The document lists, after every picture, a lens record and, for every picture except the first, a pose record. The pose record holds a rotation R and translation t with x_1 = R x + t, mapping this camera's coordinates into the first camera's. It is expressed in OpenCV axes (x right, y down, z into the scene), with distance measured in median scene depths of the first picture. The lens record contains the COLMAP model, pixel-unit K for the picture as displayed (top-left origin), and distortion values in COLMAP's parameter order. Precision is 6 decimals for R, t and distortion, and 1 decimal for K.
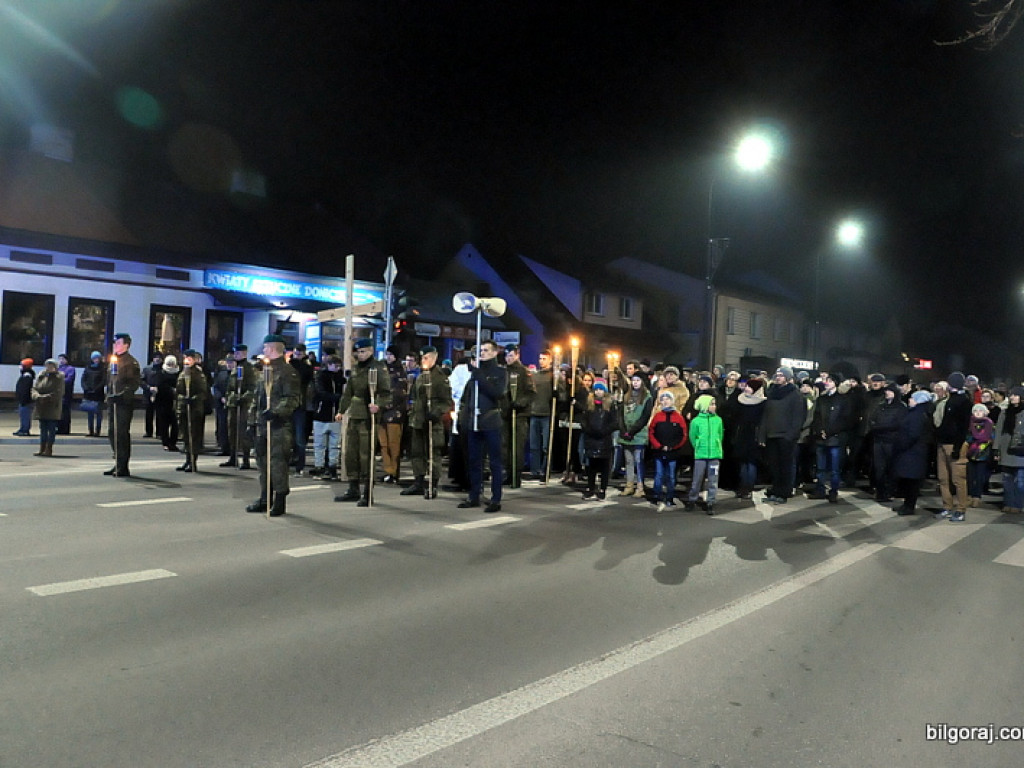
lens RADIAL K [[1132.9, 0, 511.3], [0, 1132.9, 434.0], [0, 0, 1]] dist [-0.042331, -0.175452]
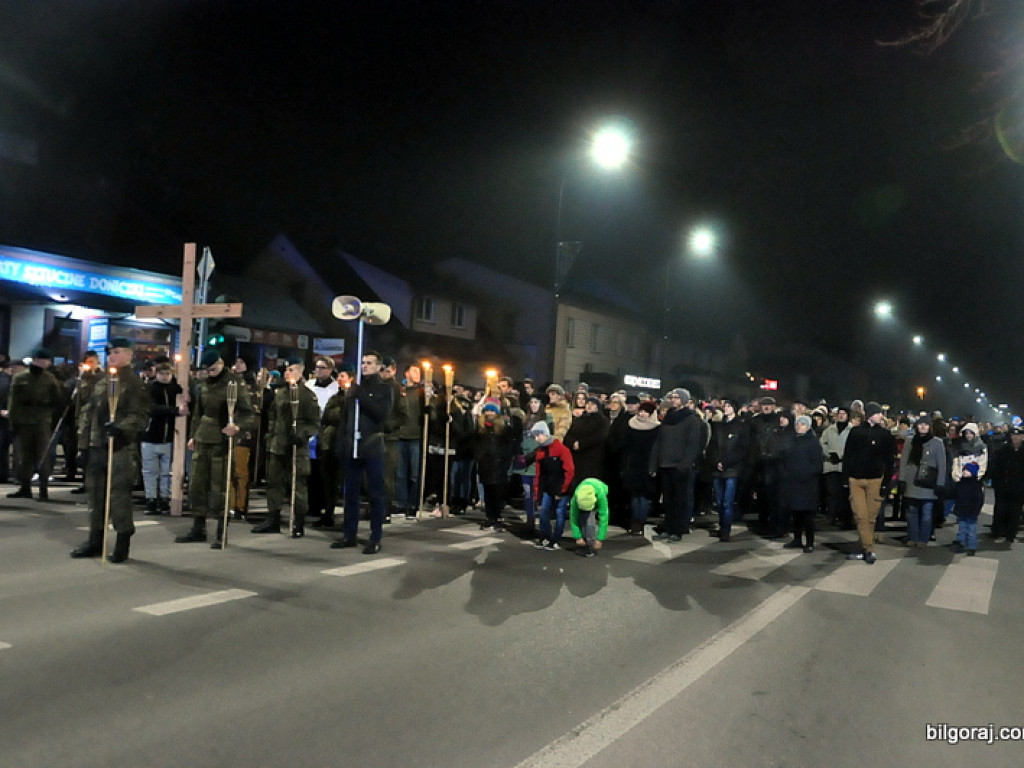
lens RADIAL K [[1267.7, 0, 512.0], [0, 1267.7, 384.0], [0, 0, 1]] dist [-0.006262, 0.011317]
pose [[0.975738, 0.020938, 0.217940, -0.111056], [-0.009543, 0.998538, -0.053208, -0.007814], [-0.218736, 0.049837, 0.974511, 0.039650]]
